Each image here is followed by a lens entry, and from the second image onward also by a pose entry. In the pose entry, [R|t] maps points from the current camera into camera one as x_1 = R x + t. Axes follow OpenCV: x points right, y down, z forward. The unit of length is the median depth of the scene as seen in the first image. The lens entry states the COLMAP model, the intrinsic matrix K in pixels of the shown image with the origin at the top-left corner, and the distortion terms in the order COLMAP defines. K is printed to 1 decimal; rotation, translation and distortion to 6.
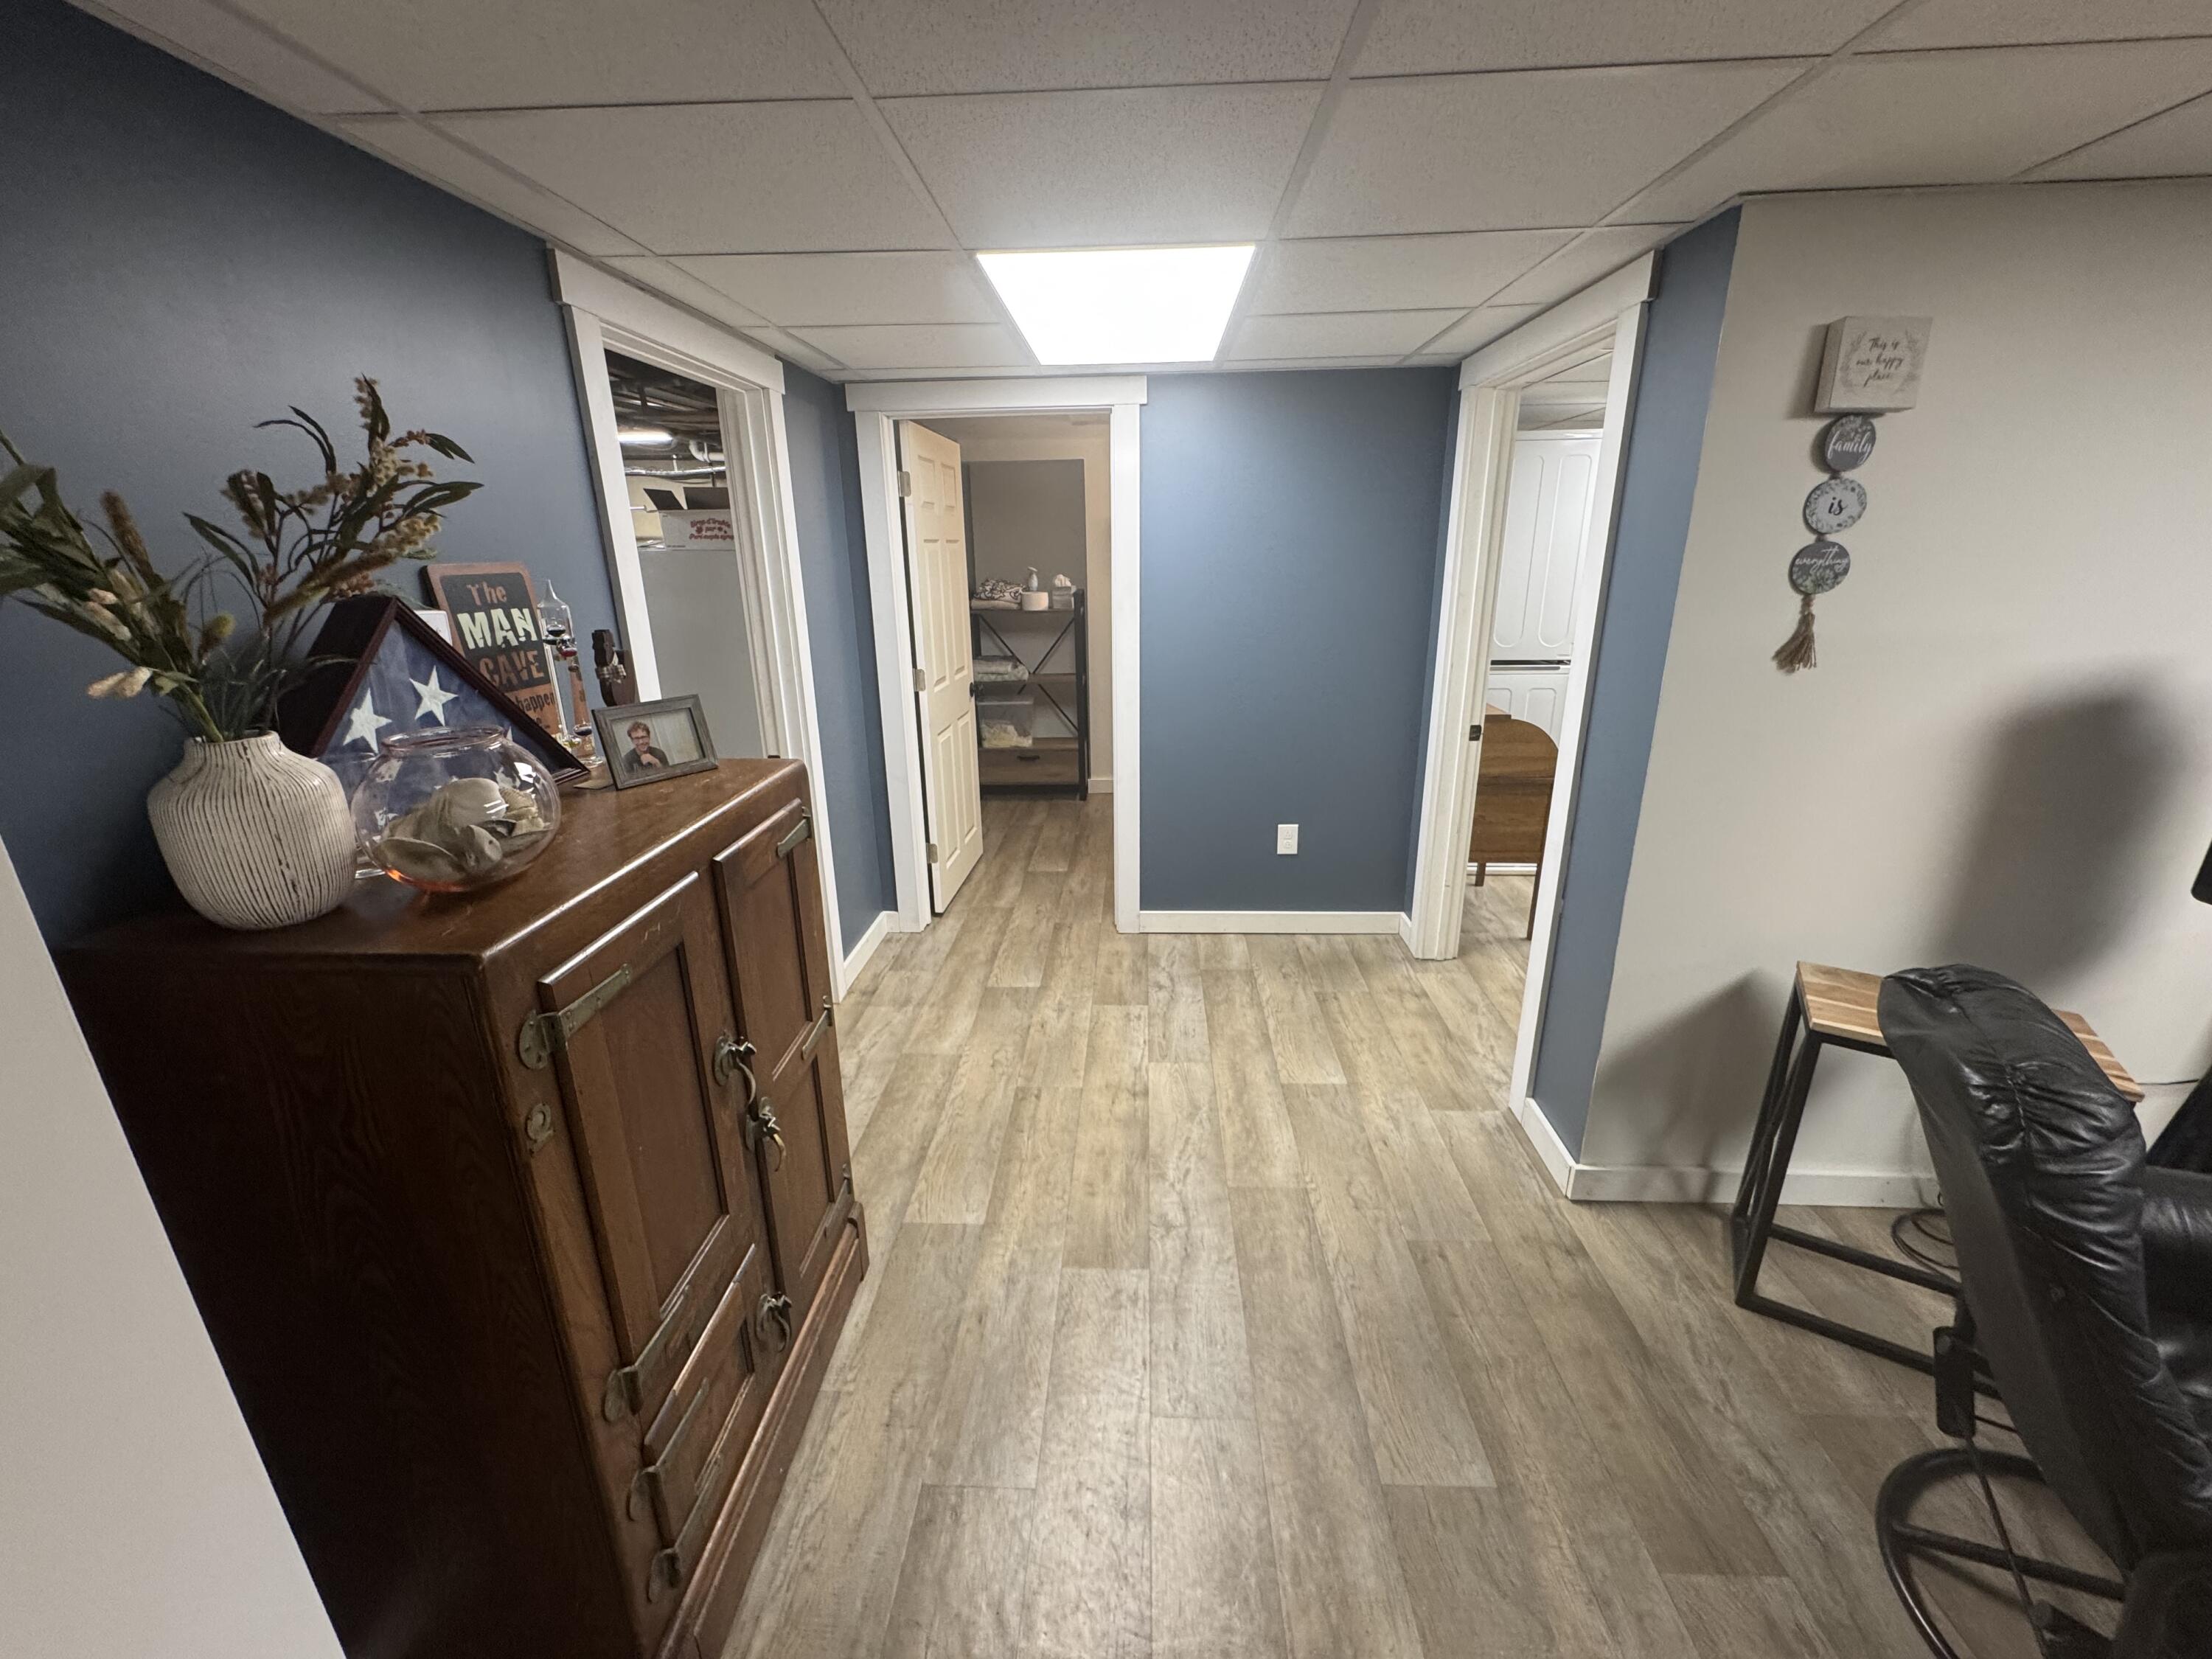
lens RADIAL K [[882.2, 0, 1103.8], [0, 882.2, 824.2], [0, 0, 1]] dist [-0.003358, 0.001027]
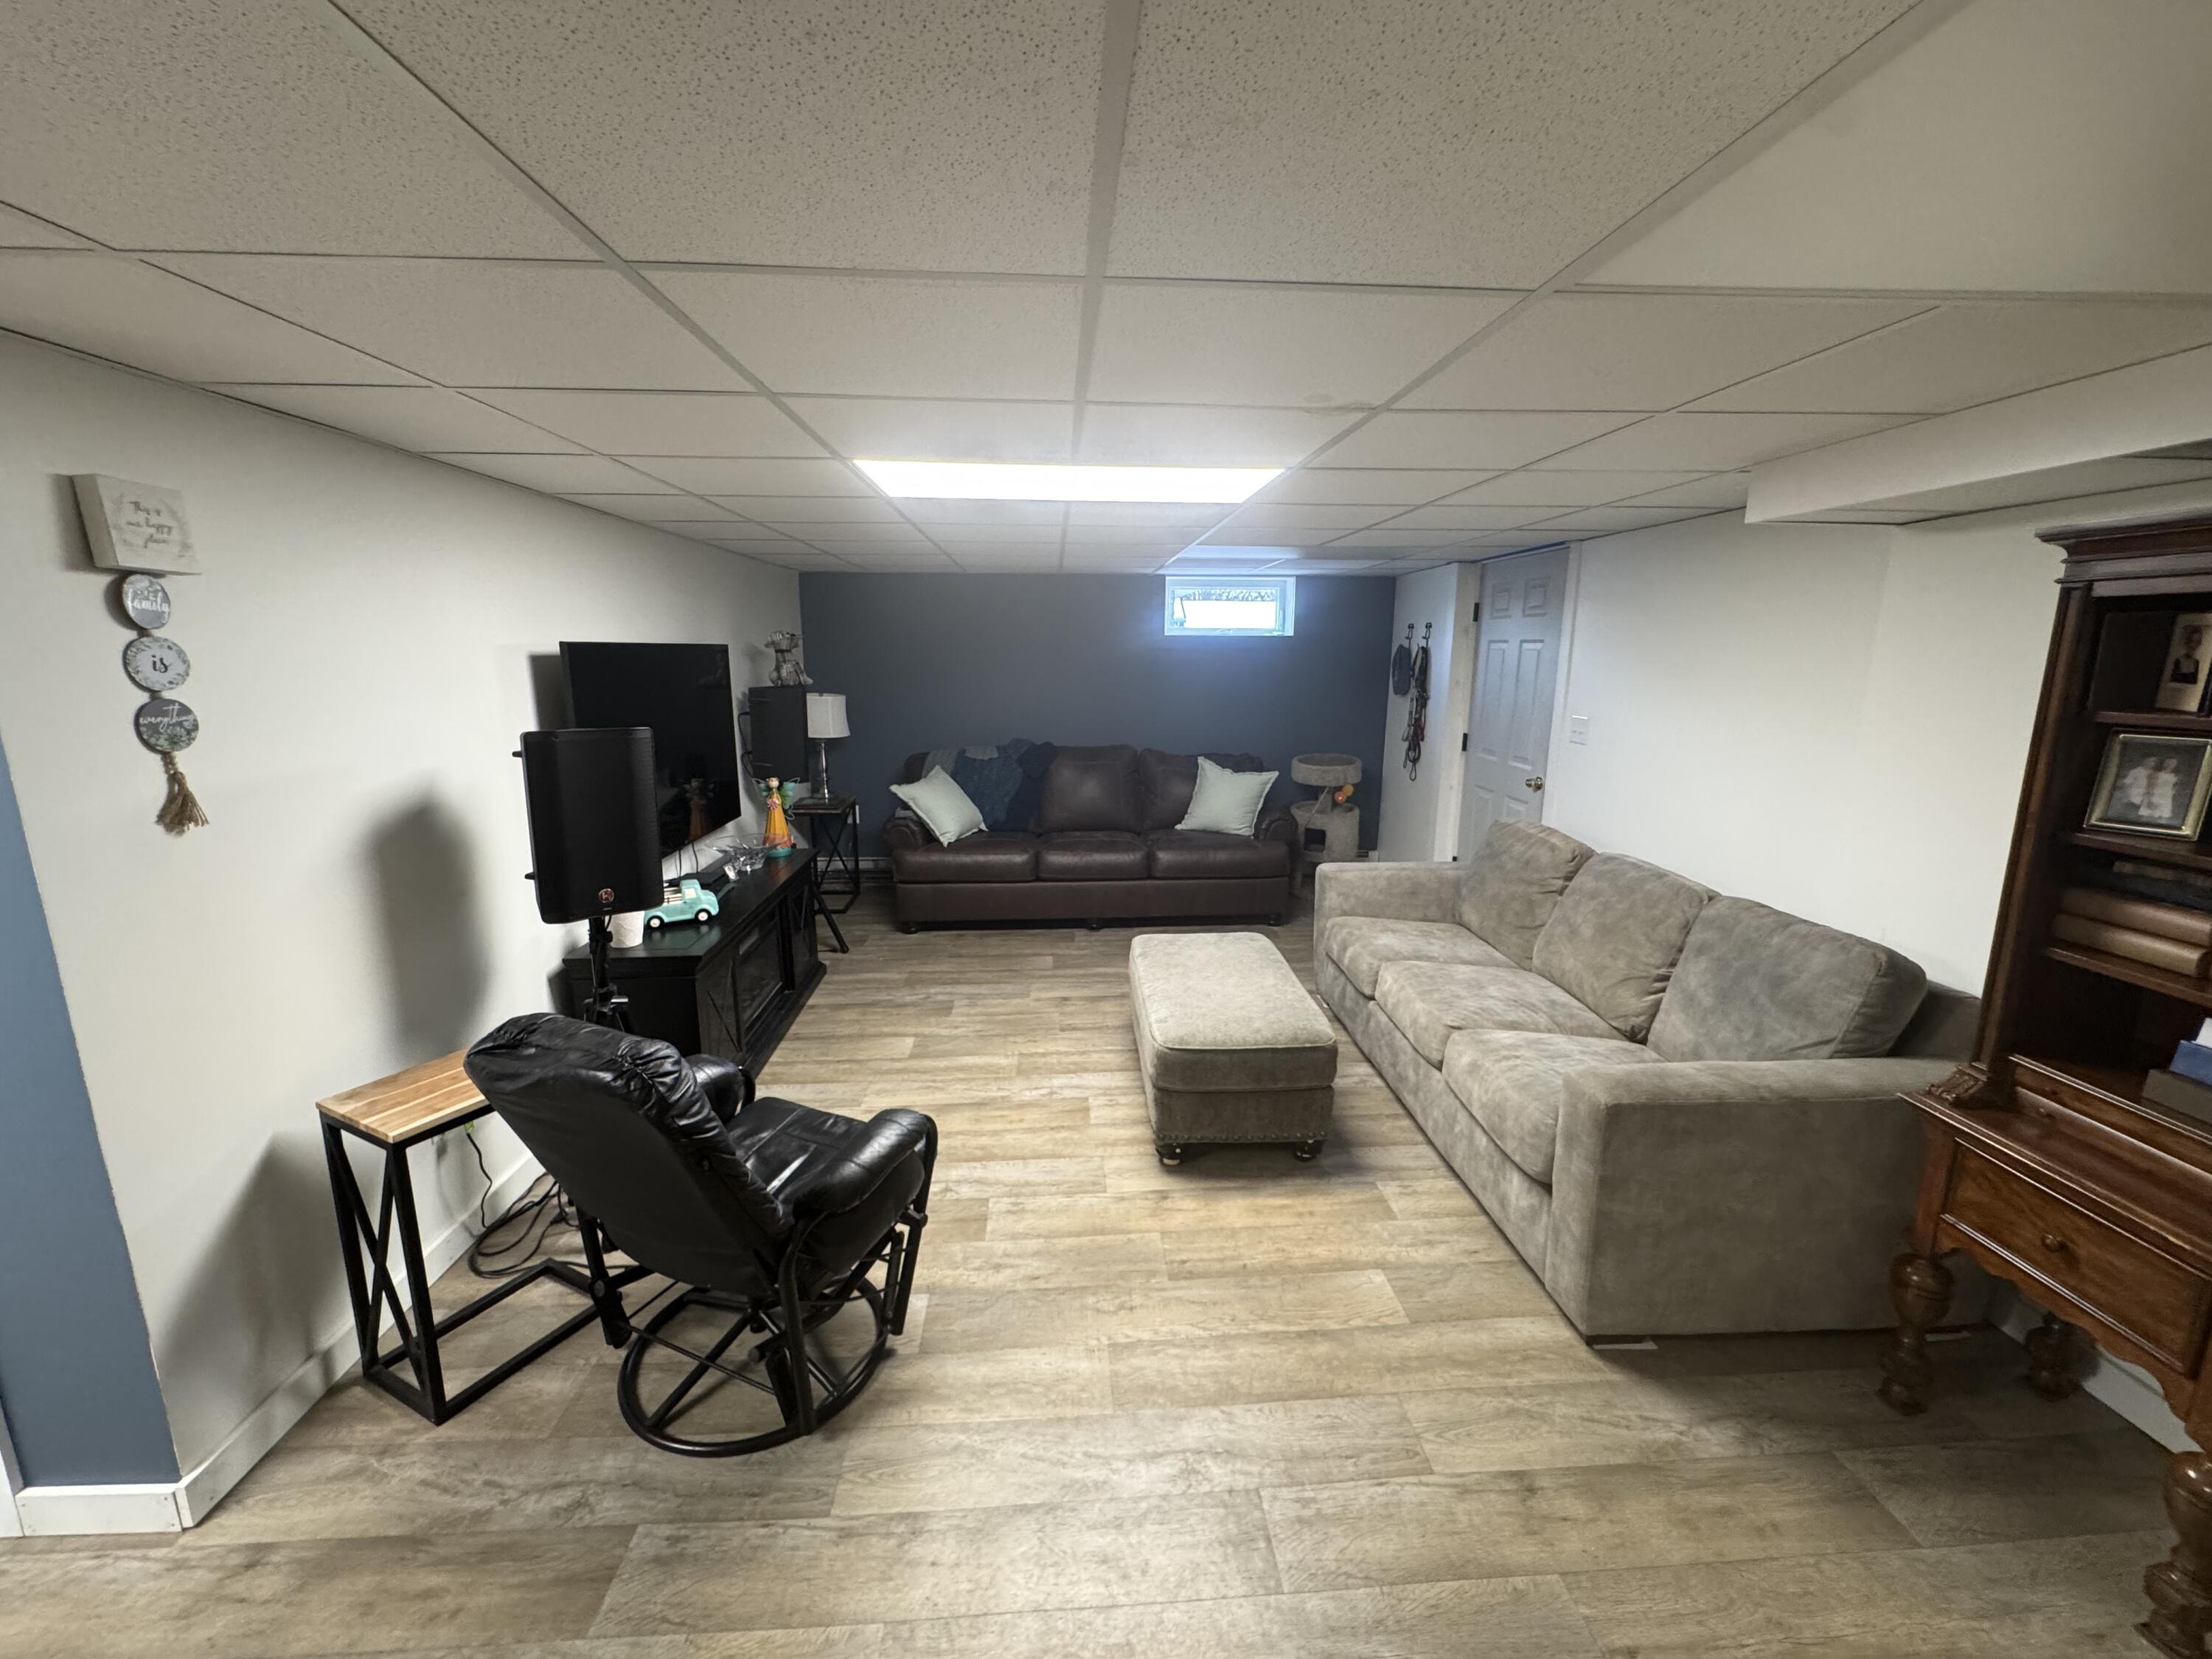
lens RADIAL K [[882.2, 0, 1101.0], [0, 882.2, 827.7], [0, 0, 1]] dist [-0.003358, 0.001027]
pose [[-0.097469, -0.182544, 0.978355, -0.240897], [0.298489, 0.932420, 0.203710, -0.080982], [-0.949423, 0.311883, -0.036394, 0.109713]]
